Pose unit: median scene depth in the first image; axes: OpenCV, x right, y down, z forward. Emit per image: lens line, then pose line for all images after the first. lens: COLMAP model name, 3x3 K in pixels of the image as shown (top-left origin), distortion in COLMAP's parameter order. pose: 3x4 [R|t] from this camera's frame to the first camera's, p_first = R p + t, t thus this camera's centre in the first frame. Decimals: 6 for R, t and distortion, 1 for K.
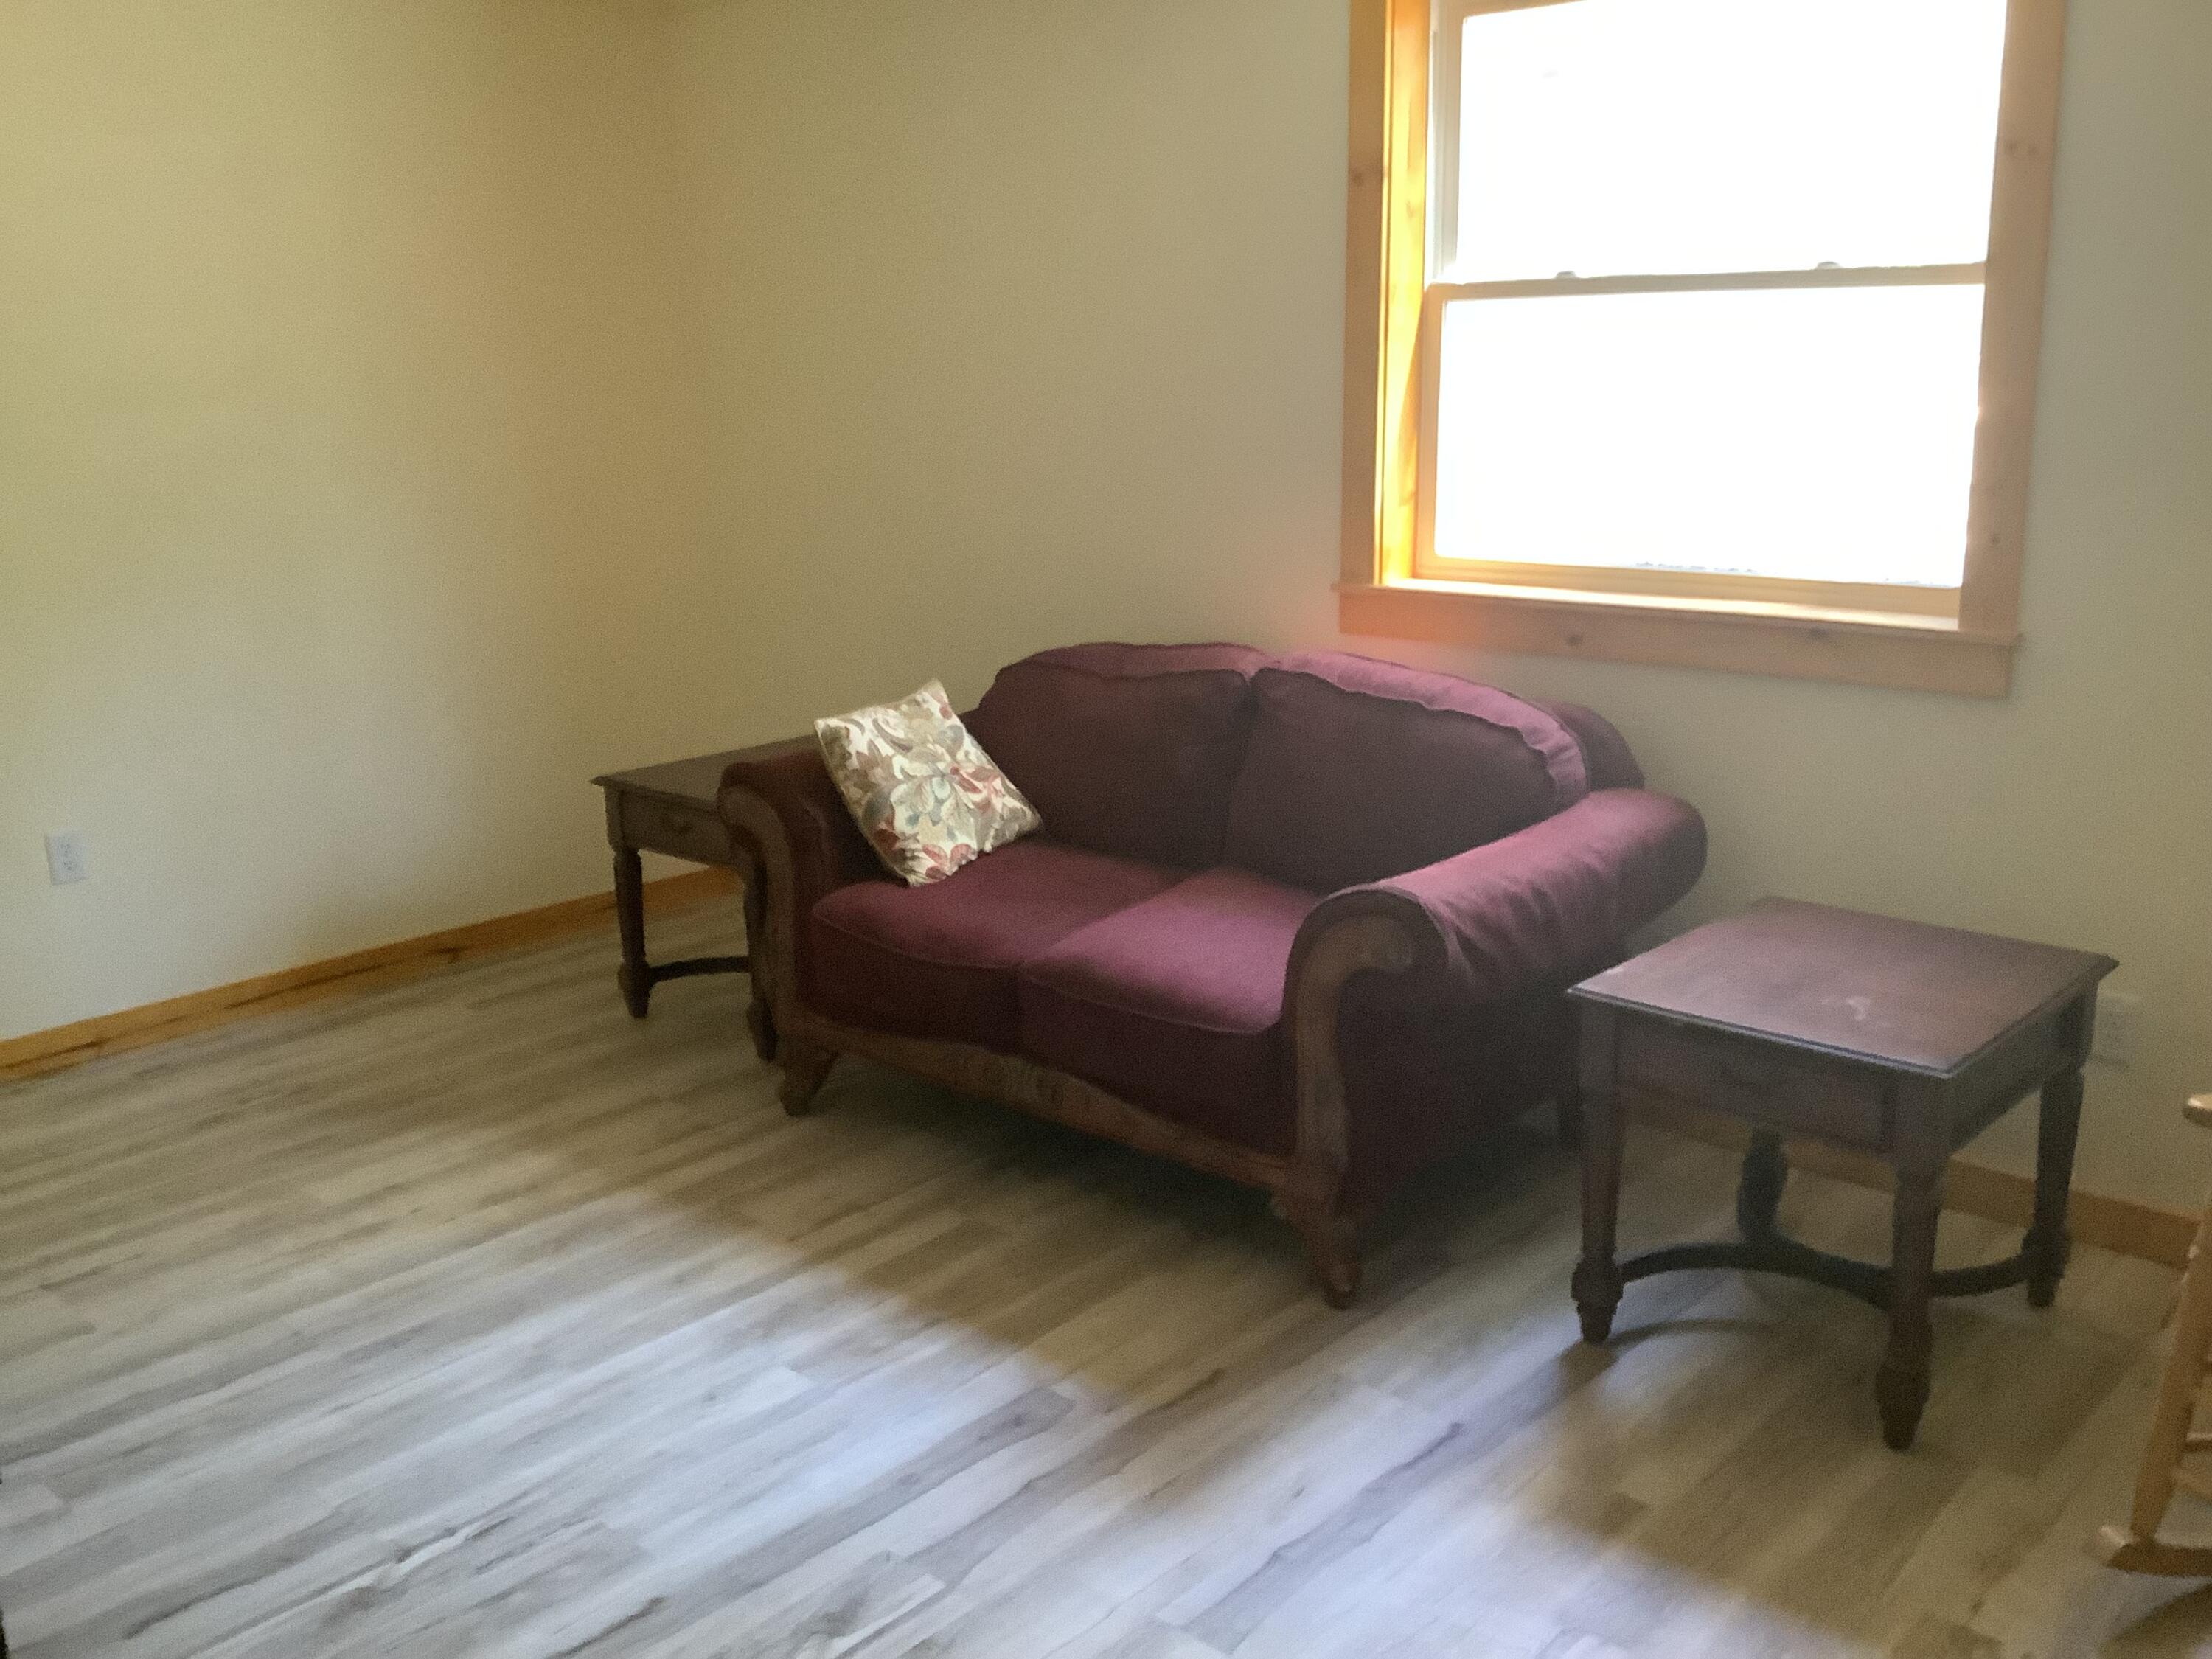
lens RADIAL K [[2004.8, 0, 1106.0], [0, 2004.8, 829.5], [0, 0, 1]] dist [0.080855, -0.177167]
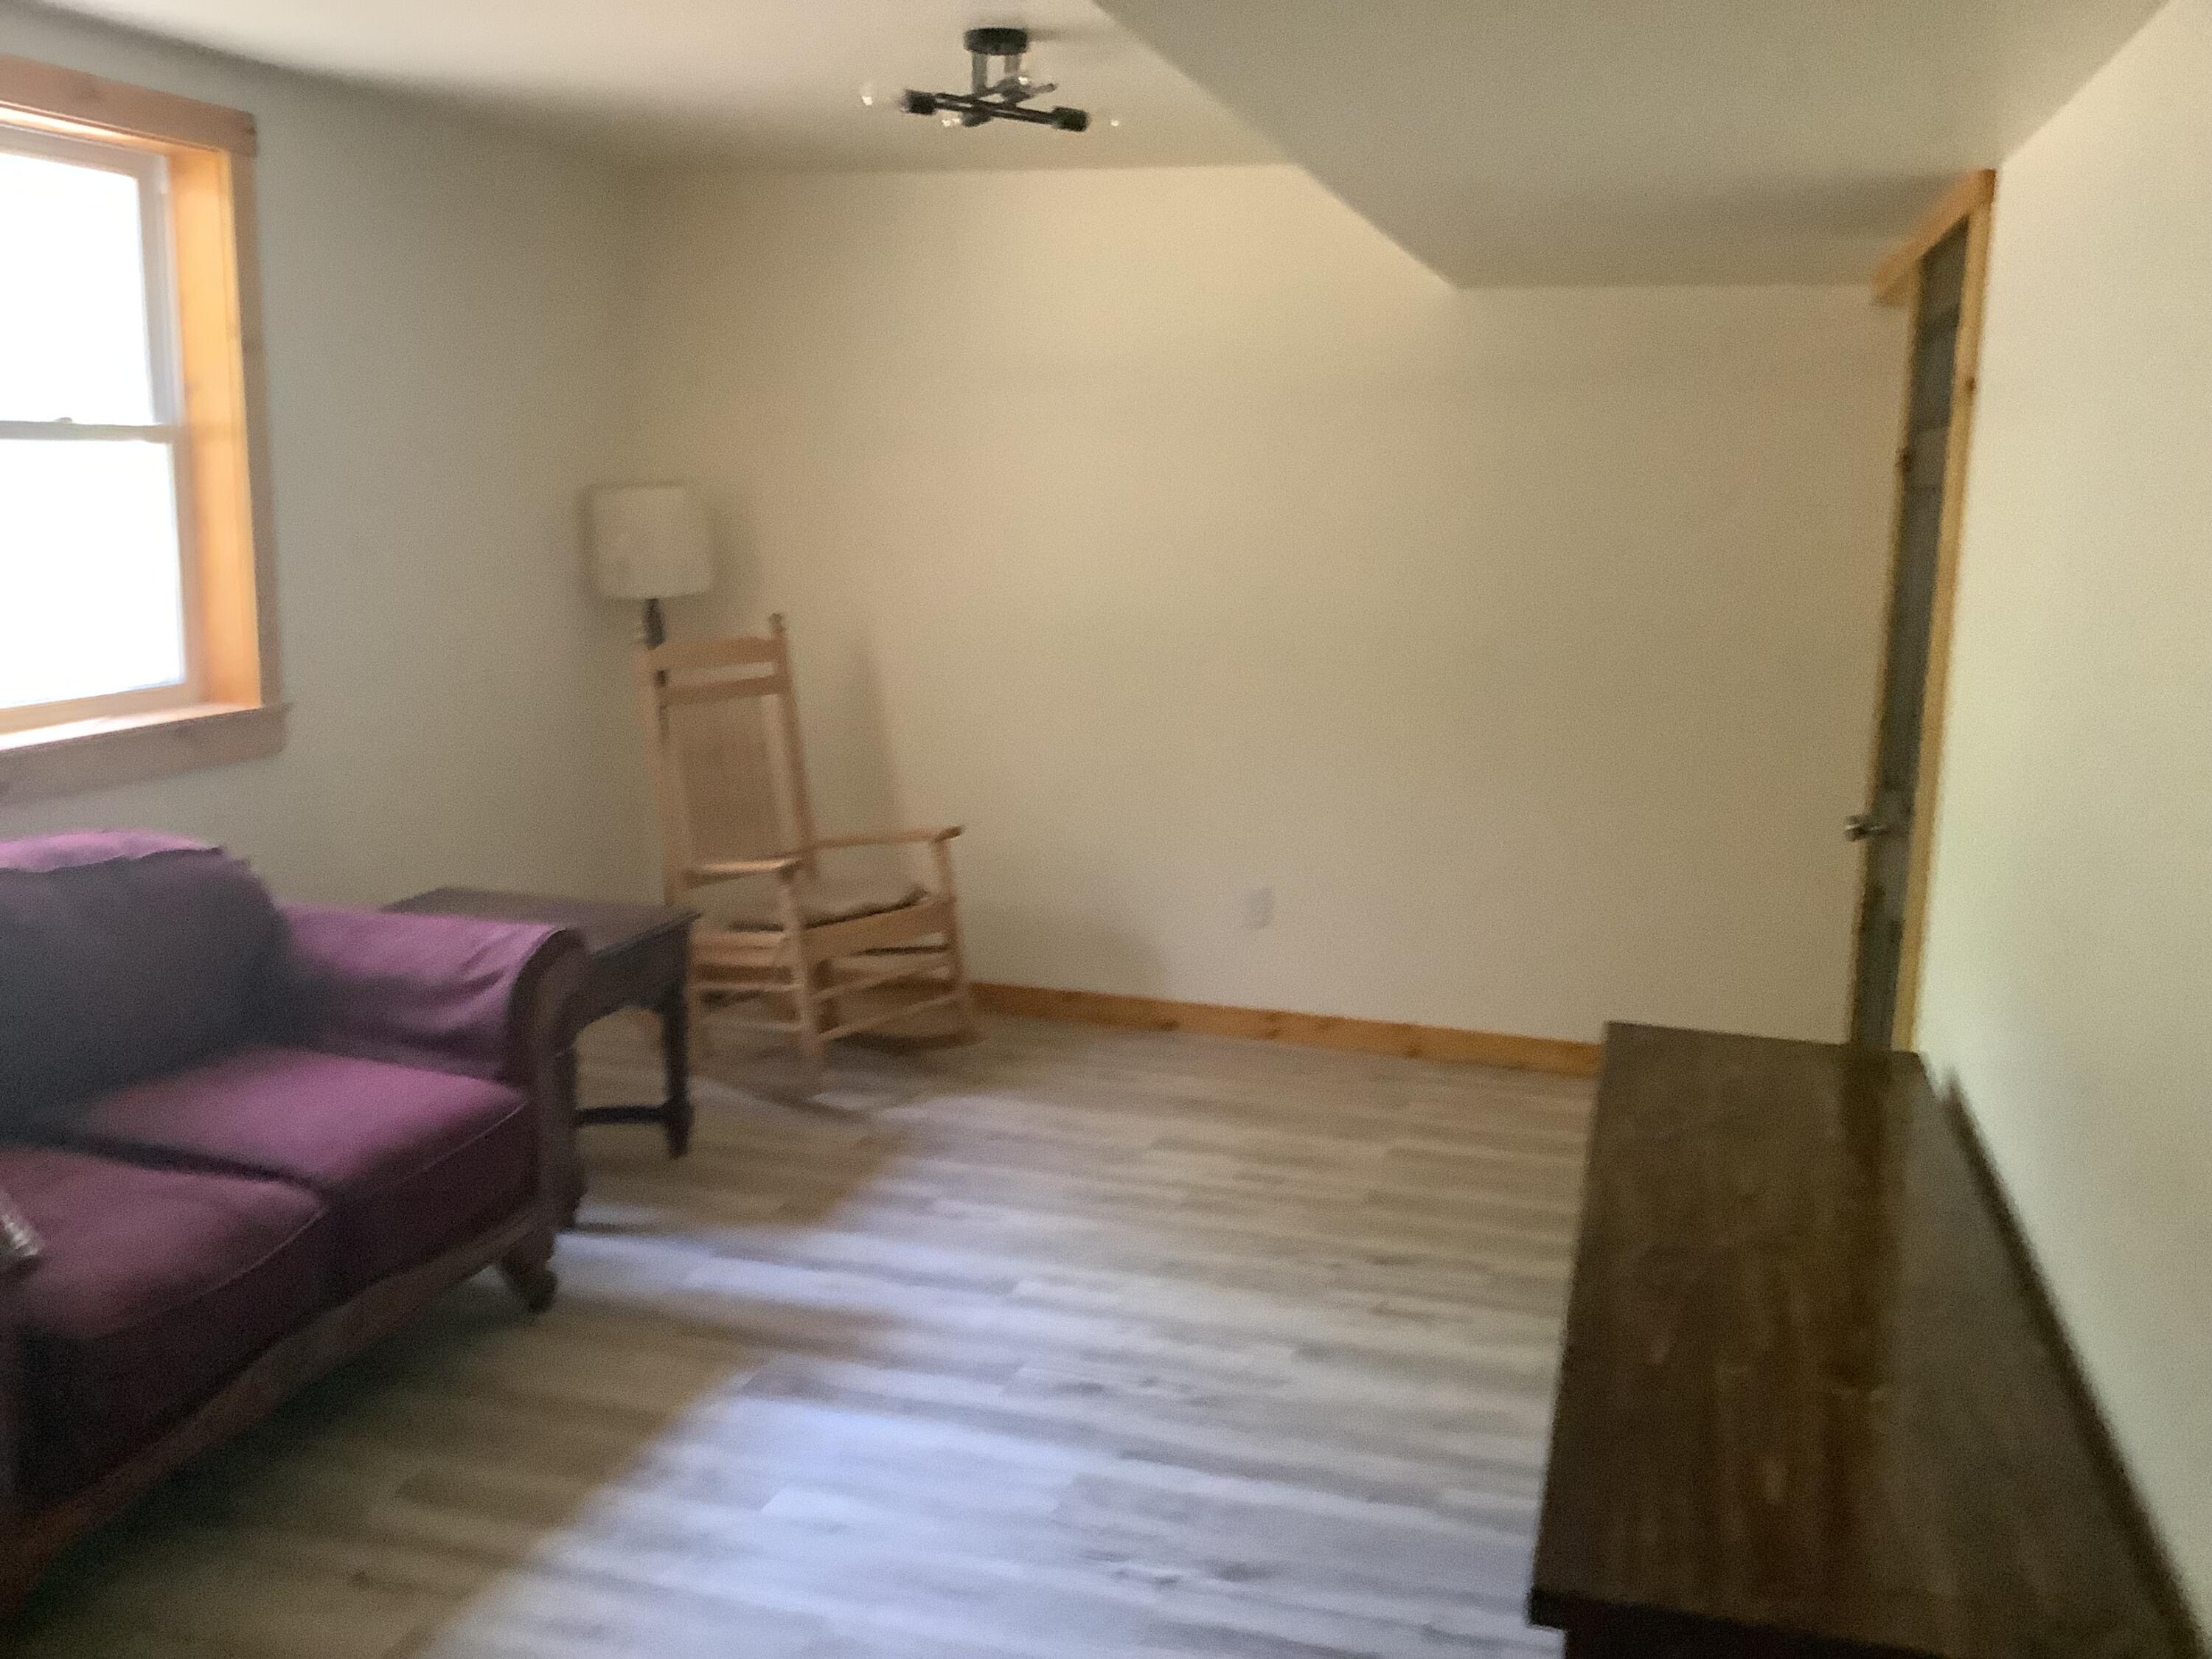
lens RADIAL K [[2004.8, 0, 1106.0], [0, 2004.8, 829.5], [0, 0, 1]] dist [0.080855, -0.177167]
pose [[-0.444921, -0.141211, 0.884367, -1.049678], [0.203967, 0.945561, 0.253597, -0.260637], [-0.872034, 0.293212, -0.391897, 1.133530]]
